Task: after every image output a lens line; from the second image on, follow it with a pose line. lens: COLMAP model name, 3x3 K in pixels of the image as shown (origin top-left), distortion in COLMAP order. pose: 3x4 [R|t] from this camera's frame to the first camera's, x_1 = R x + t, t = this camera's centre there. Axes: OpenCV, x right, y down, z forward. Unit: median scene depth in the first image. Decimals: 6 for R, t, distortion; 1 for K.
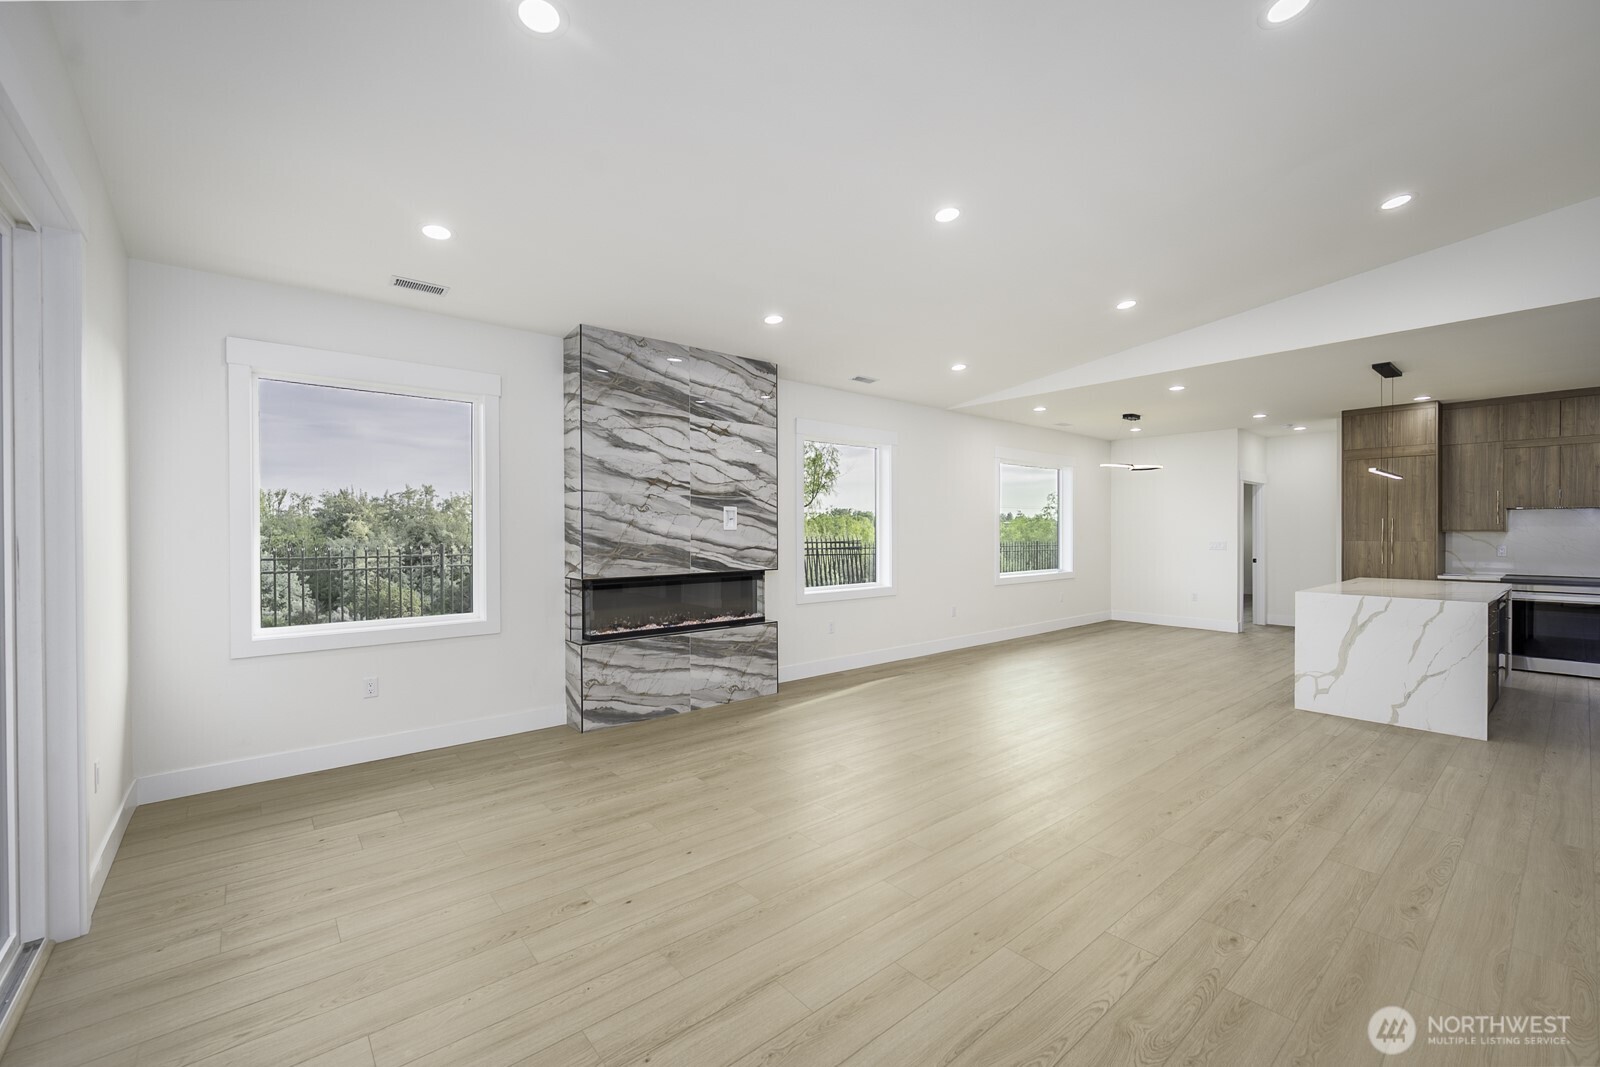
lens RADIAL K [[668.3, 0, 797.9], [0, 668.3, 530.2], [0, 0, 1]] dist [-0.000901, 0.000520]
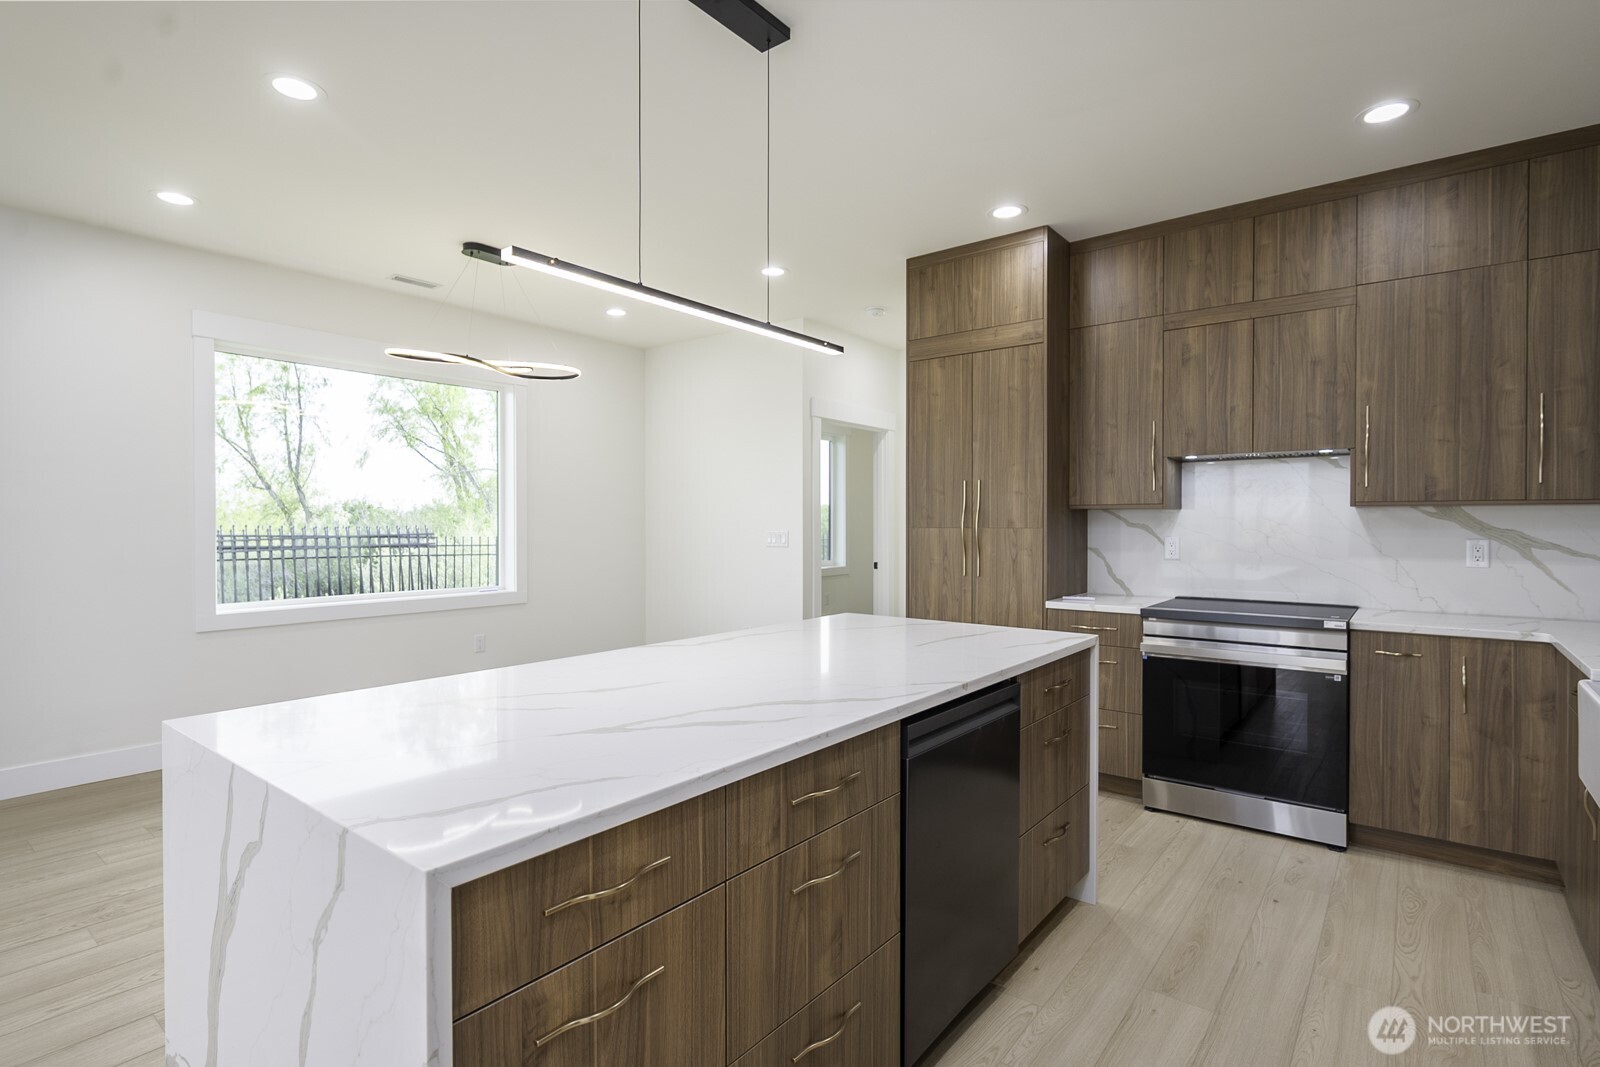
lens RADIAL K [[787.3, 0, 807.9], [0, 787.3, 527.0], [0, 0, 1]] dist [0.000537, 0.000254]
pose [[0.978712, 0.000533, 0.205240, 0.689888], [-0.001274, 0.999993, 0.003481, 0.014342], [-0.205237, -0.003668, 0.978706, 0.502362]]
